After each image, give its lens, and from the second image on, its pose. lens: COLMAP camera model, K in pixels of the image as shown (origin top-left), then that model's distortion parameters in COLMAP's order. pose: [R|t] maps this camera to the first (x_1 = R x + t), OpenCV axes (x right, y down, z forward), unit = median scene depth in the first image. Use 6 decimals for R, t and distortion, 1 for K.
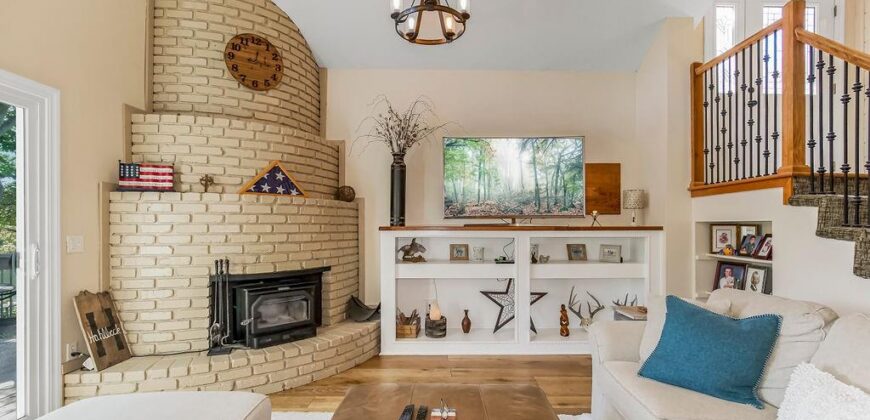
lens RADIAL K [[402.4, 0, 443.3], [0, 402.4, 221.3], [0, 0, 1]] dist [-0.013966, 0.004687]
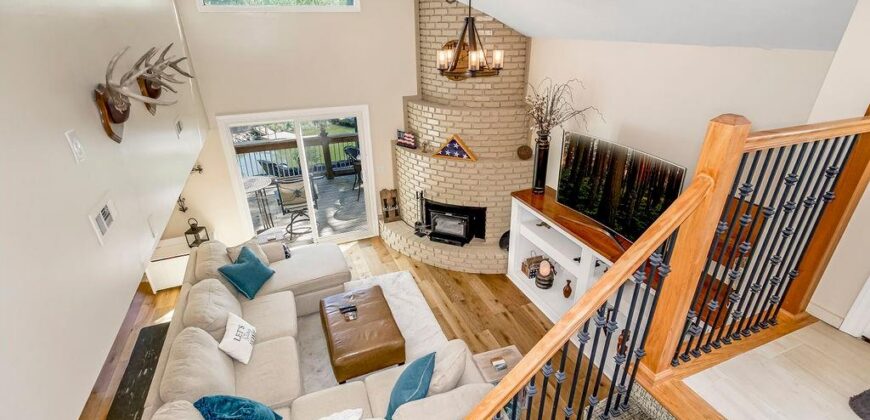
lens RADIAL K [[402.4, 0, 442.2], [0, 402.4, 215.7], [0, 0, 1]] dist [-0.013966, 0.004687]
pose [[0.374488, 0.396989, -0.837949, 0.975522], [0.016192, 0.900773, 0.433989, -0.542034], [0.927090, -0.176092, 0.330901, 0.390284]]
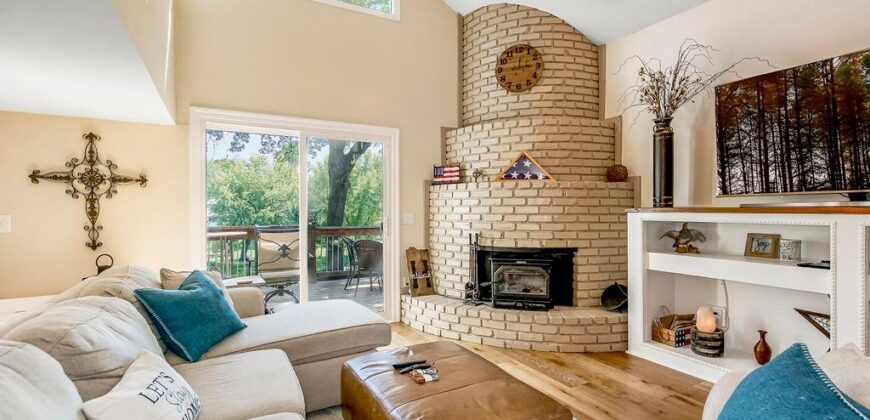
lens RADIAL K [[402.4, 0, 441.4], [0, 402.4, 211.9], [0, 0, 1]] dist [-0.013966, 0.004687]
pose [[0.470960, 0.002524, -0.882151, 0.478423], [0.007669, 0.999946, 0.006955, 0.014014], [0.882121, -0.010041, 0.470916, 0.251981]]
